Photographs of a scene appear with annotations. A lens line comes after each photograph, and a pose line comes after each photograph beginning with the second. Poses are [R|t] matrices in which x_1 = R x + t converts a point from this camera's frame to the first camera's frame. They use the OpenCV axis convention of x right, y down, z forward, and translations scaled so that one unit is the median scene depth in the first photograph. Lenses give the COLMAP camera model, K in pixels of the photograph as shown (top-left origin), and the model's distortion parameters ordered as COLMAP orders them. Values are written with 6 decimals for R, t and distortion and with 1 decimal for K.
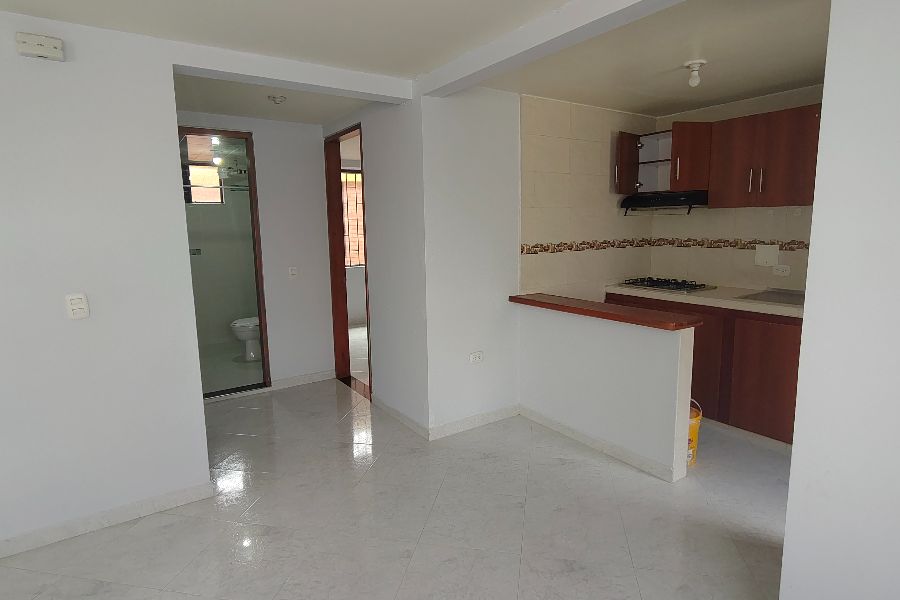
lens RADIAL K [[493.3, 0, 447.4], [0, 493.3, 296.1], [0, 0, 1]] dist [-0.002724, 0.001001]
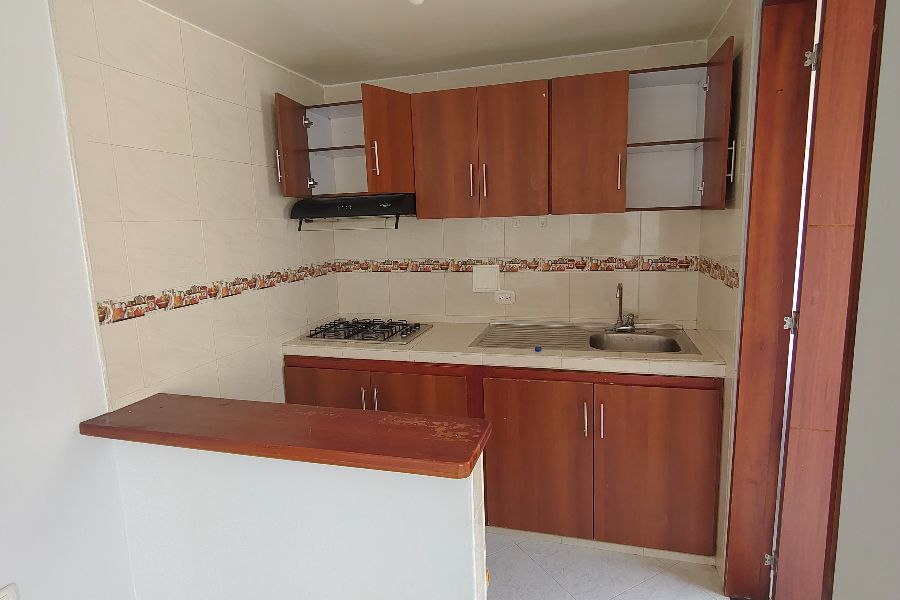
lens RADIAL K [[493.3, 0, 447.4], [0, 493.3, 296.1], [0, 0, 1]] dist [-0.002724, 0.001001]
pose [[0.770149, -0.109010, 0.628480, 0.109793], [0.115373, 0.992844, 0.030828, -0.085443], [-0.627343, 0.048768, 0.777214, 0.430862]]
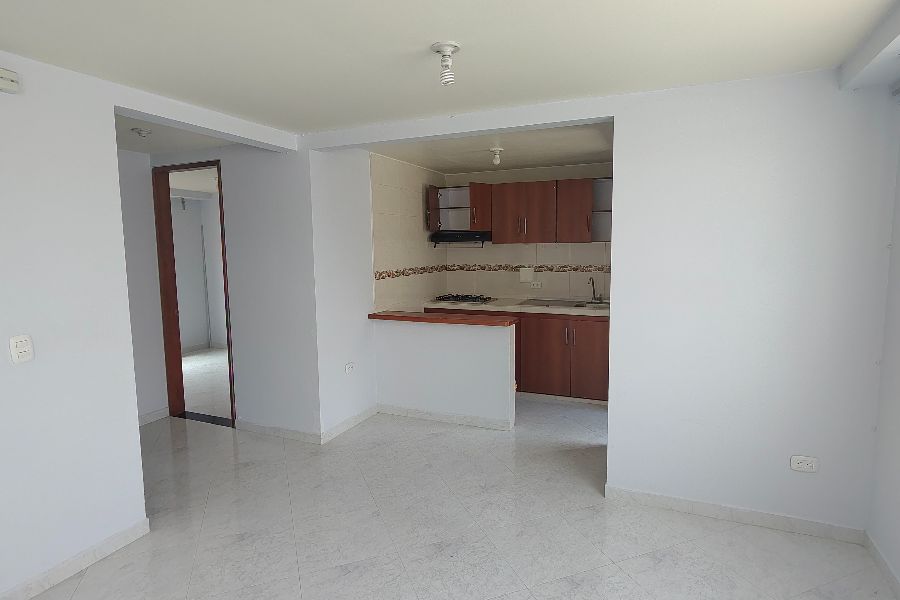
lens RADIAL K [[493.3, 0, 447.4], [0, 493.3, 296.1], [0, 0, 1]] dist [-0.002724, 0.001001]
pose [[0.849460, -0.049435, 0.525332, -0.332731], [0.075691, 0.996721, -0.028598, 0.004500], [-0.522196, 0.064056, 0.850416, -0.132185]]
